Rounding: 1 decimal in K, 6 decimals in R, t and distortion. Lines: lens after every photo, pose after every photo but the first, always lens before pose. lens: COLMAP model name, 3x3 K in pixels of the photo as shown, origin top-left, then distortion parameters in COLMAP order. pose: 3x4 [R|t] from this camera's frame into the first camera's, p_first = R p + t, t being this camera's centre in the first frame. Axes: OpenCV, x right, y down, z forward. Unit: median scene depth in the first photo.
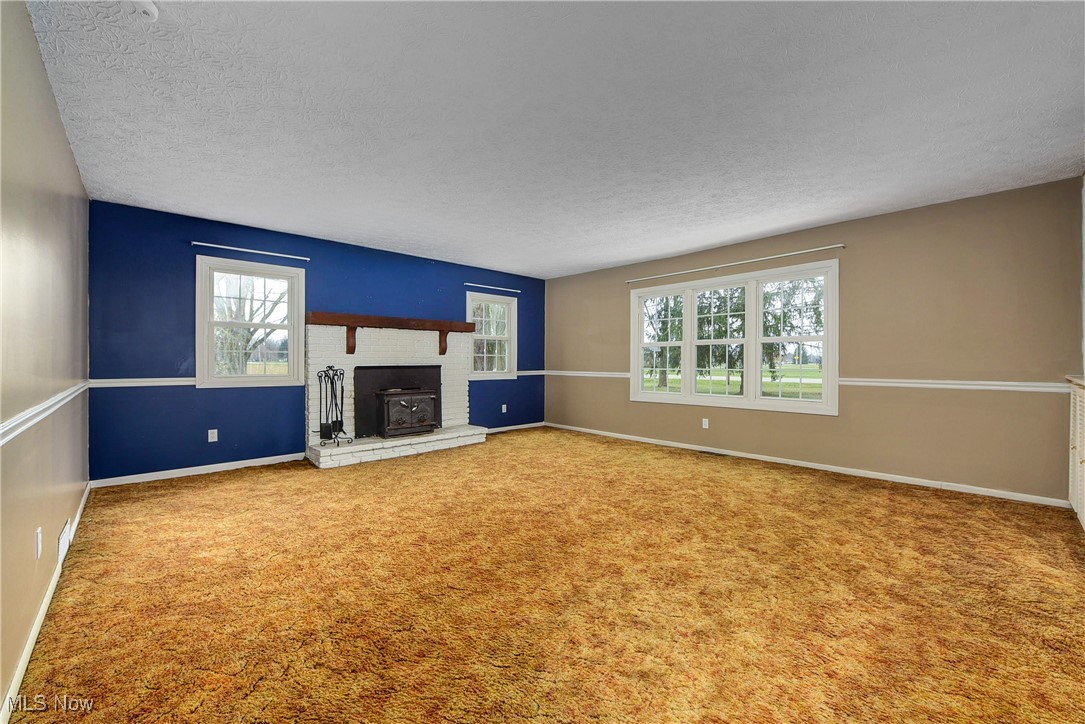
lens RADIAL K [[433.5, 0, 544.4], [0, 433.5, 363.6], [0, 0, 1]] dist [-0.010690, -0.000341]
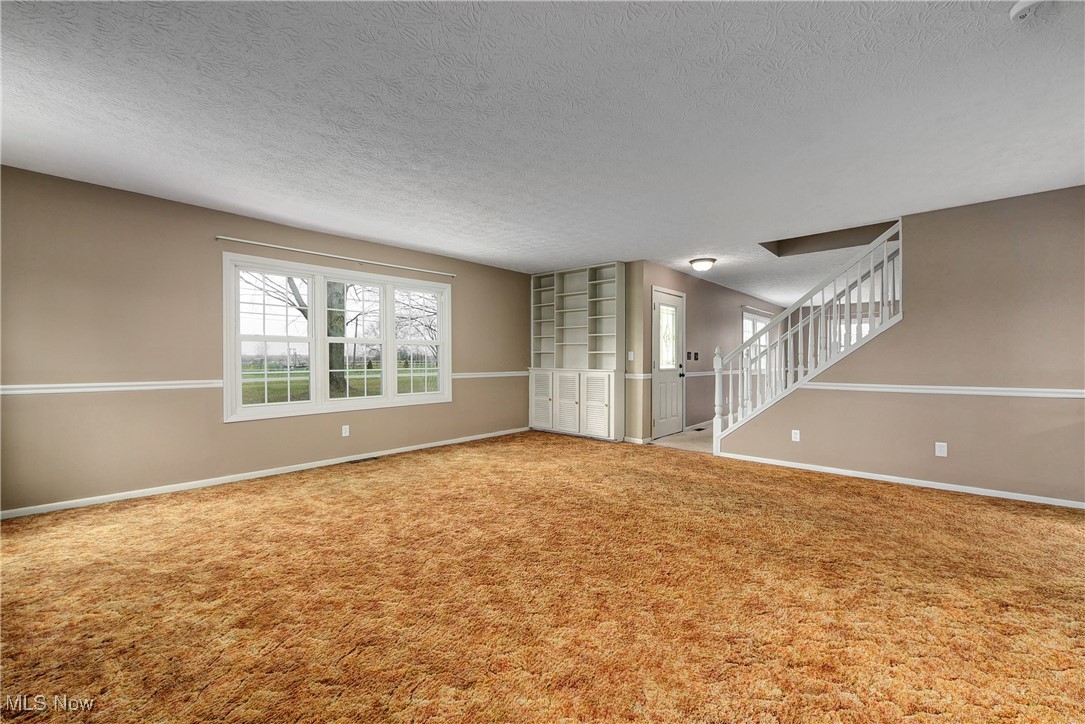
lens RADIAL K [[433.5, 0, 544.5], [0, 433.5, 359.4], [0, 0, 1]] dist [-0.010690, -0.000341]
pose [[-0.074144, 0.003304, 0.997242, -0.721357], [0.007456, 0.999968, -0.002759, -0.004771], [-0.997220, 0.007231, -0.074167, 0.858878]]
